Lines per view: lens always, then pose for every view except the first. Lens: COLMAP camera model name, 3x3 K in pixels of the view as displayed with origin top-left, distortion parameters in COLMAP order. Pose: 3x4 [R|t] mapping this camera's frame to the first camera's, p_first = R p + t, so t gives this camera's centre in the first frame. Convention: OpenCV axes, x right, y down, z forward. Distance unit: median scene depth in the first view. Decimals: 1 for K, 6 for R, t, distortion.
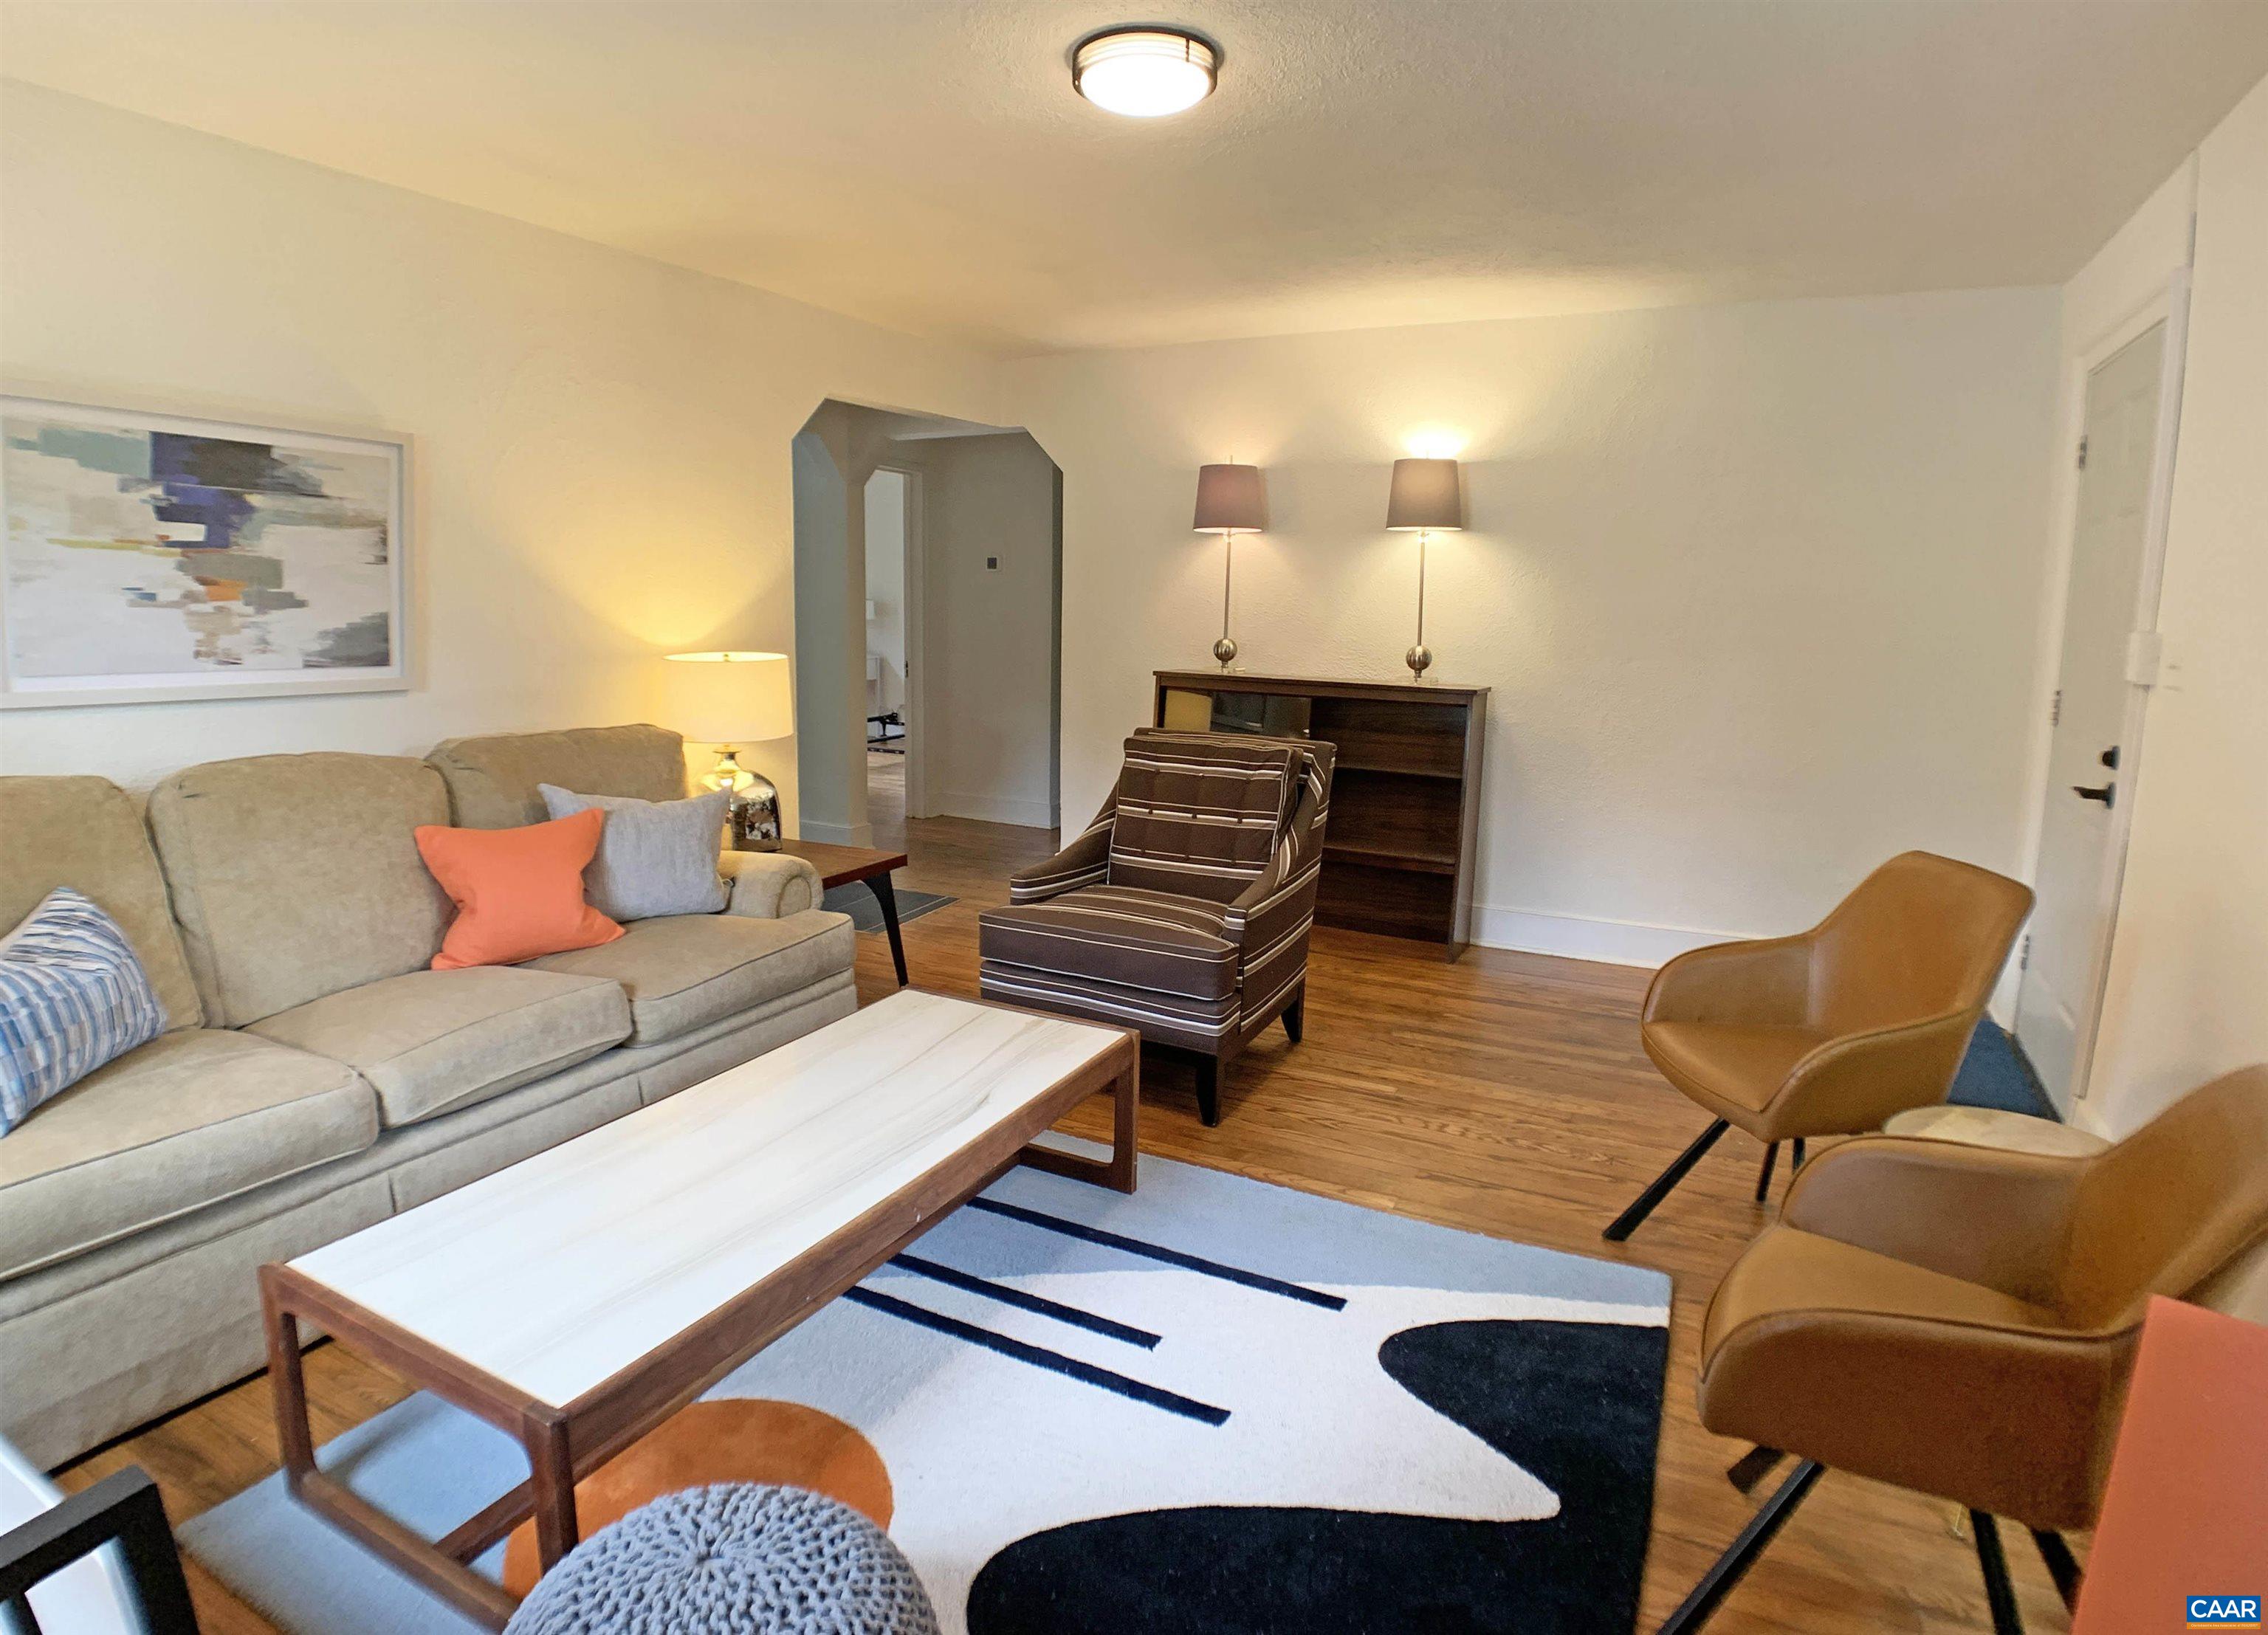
lens RADIAL K [[1221.6, 0, 1125.2], [0, 1221.6, 735.2], [0, 0, 1]] dist [-0.102931, 0.022860]
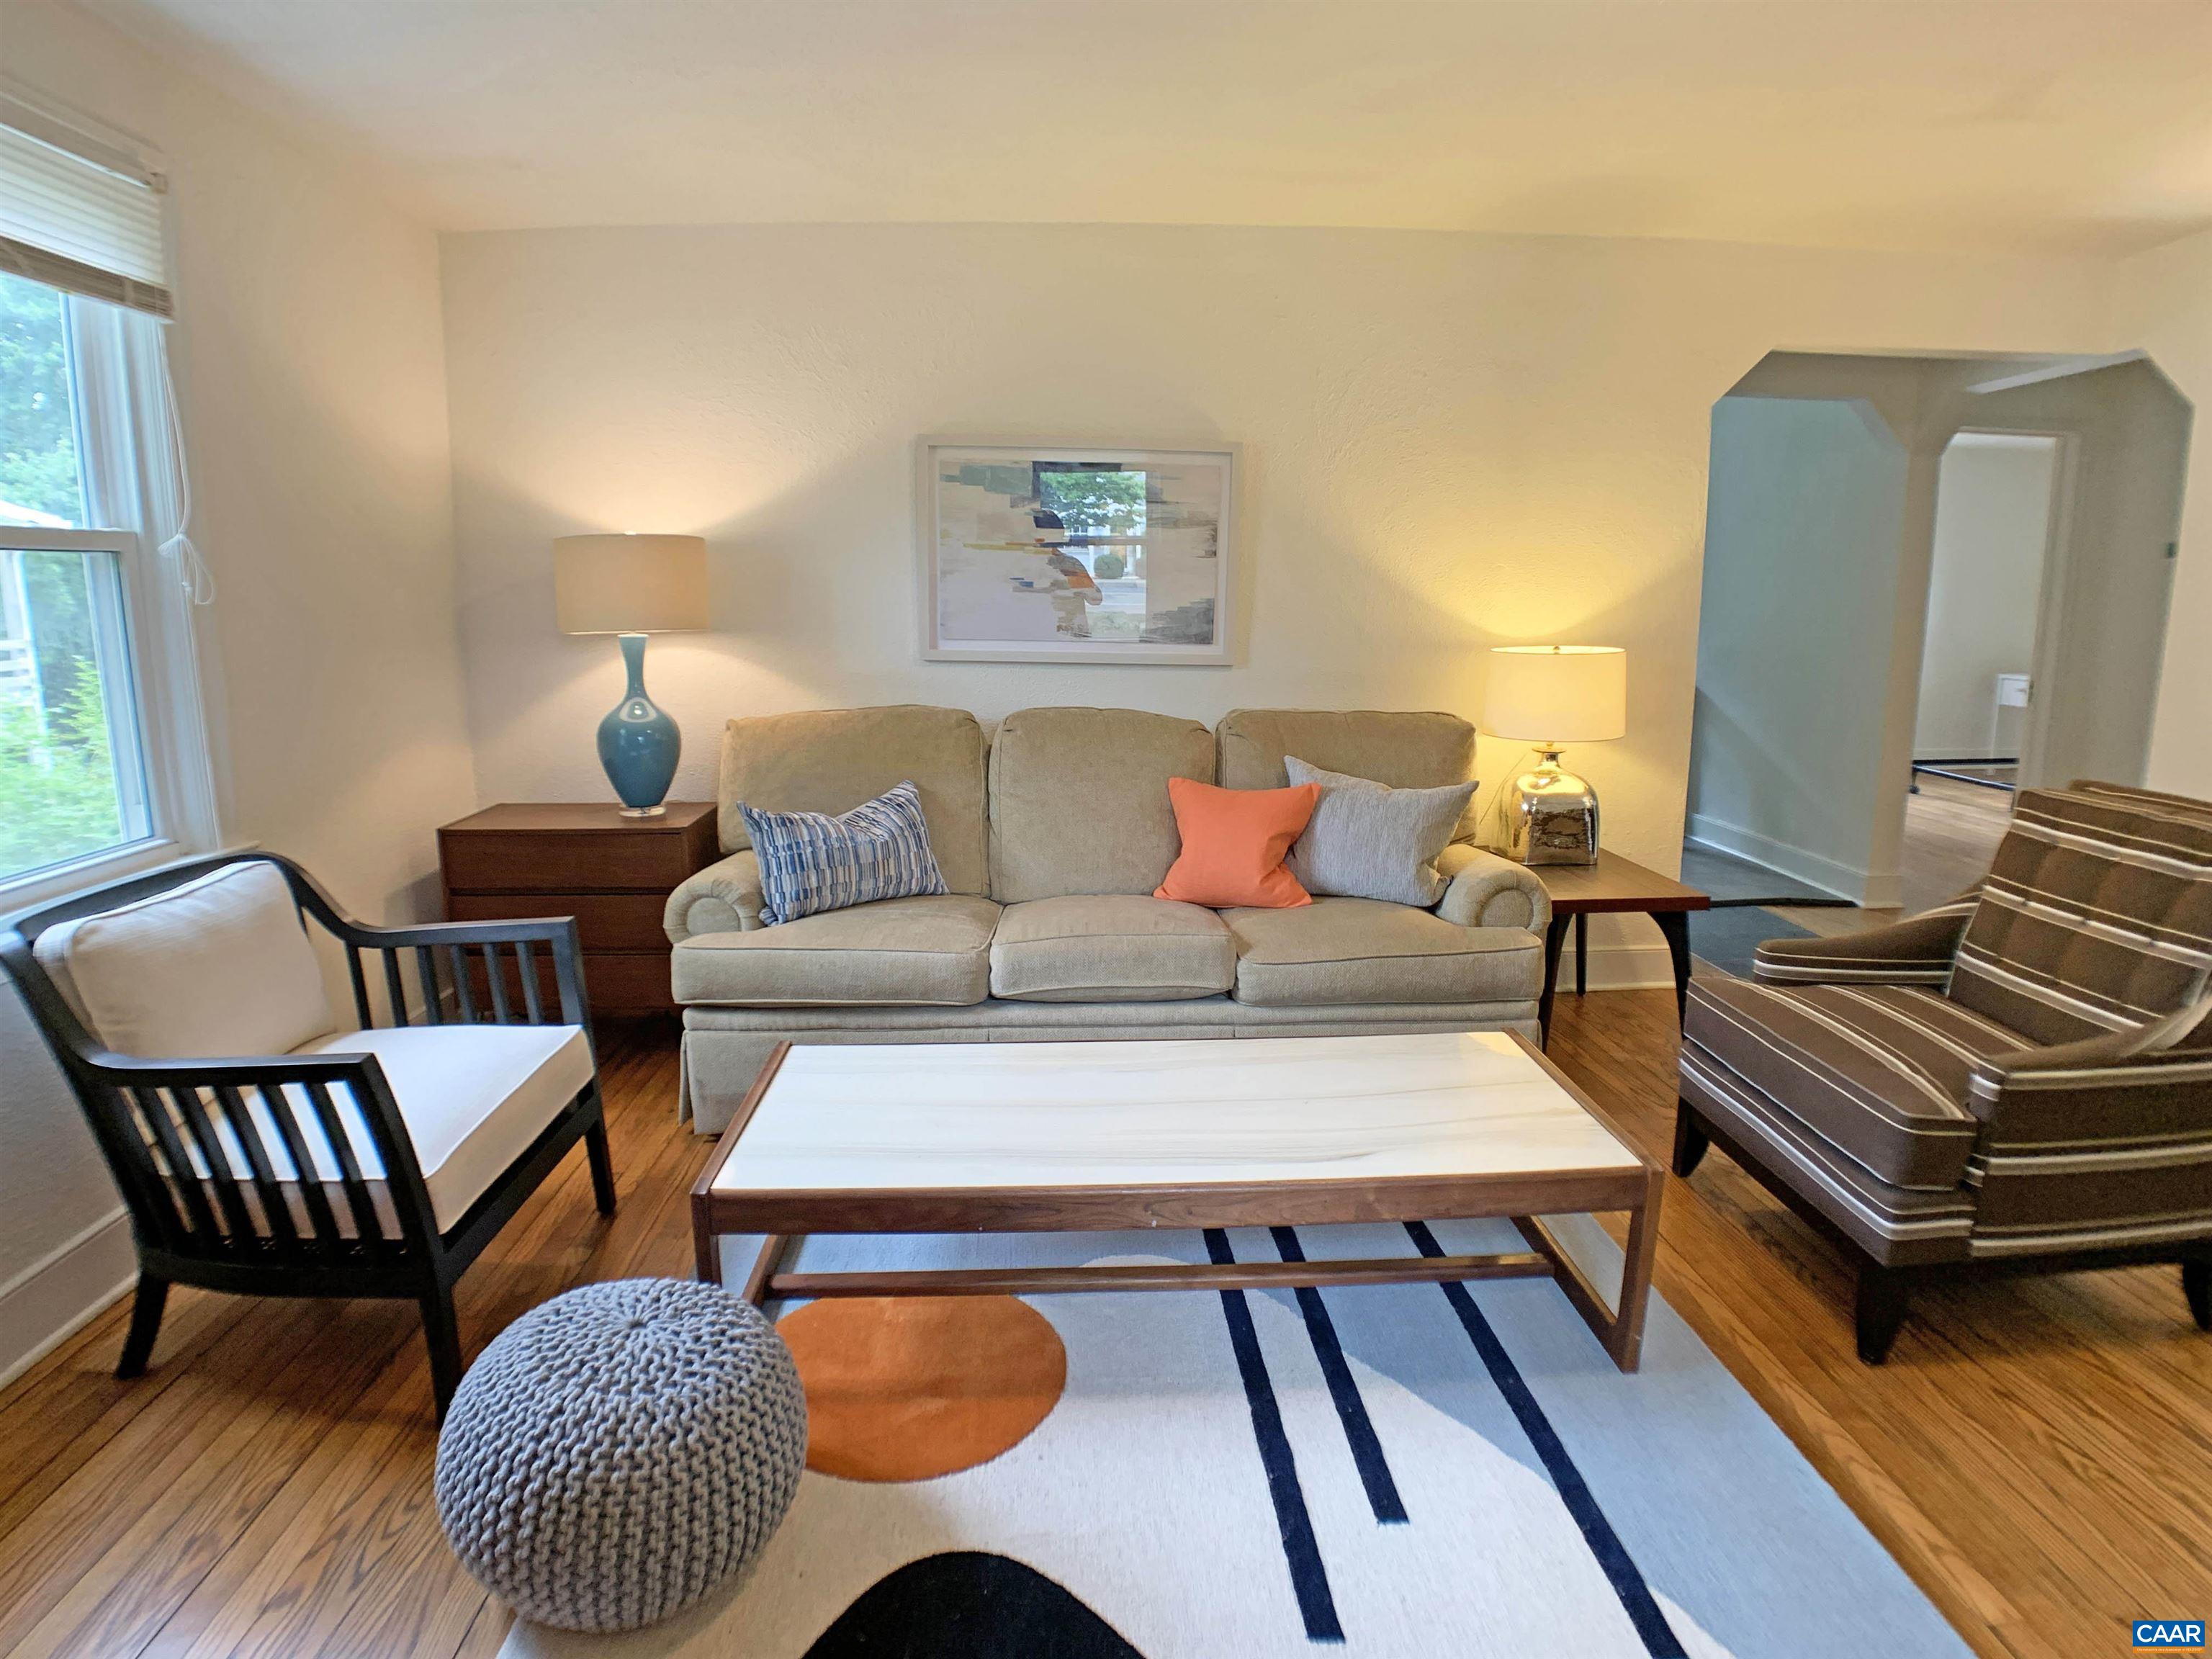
lens RADIAL K [[1168.4, 0, 1108.0], [0, 1168.4, 812.4], [0, 0, 1]] dist [-0.063543, 0.000190]
pose [[0.499547, 0.137178, -0.855357, 0.378088], [-0.089430, 0.990273, 0.106587, -0.007801], [0.861658, 0.023249, 0.506956, 0.345492]]
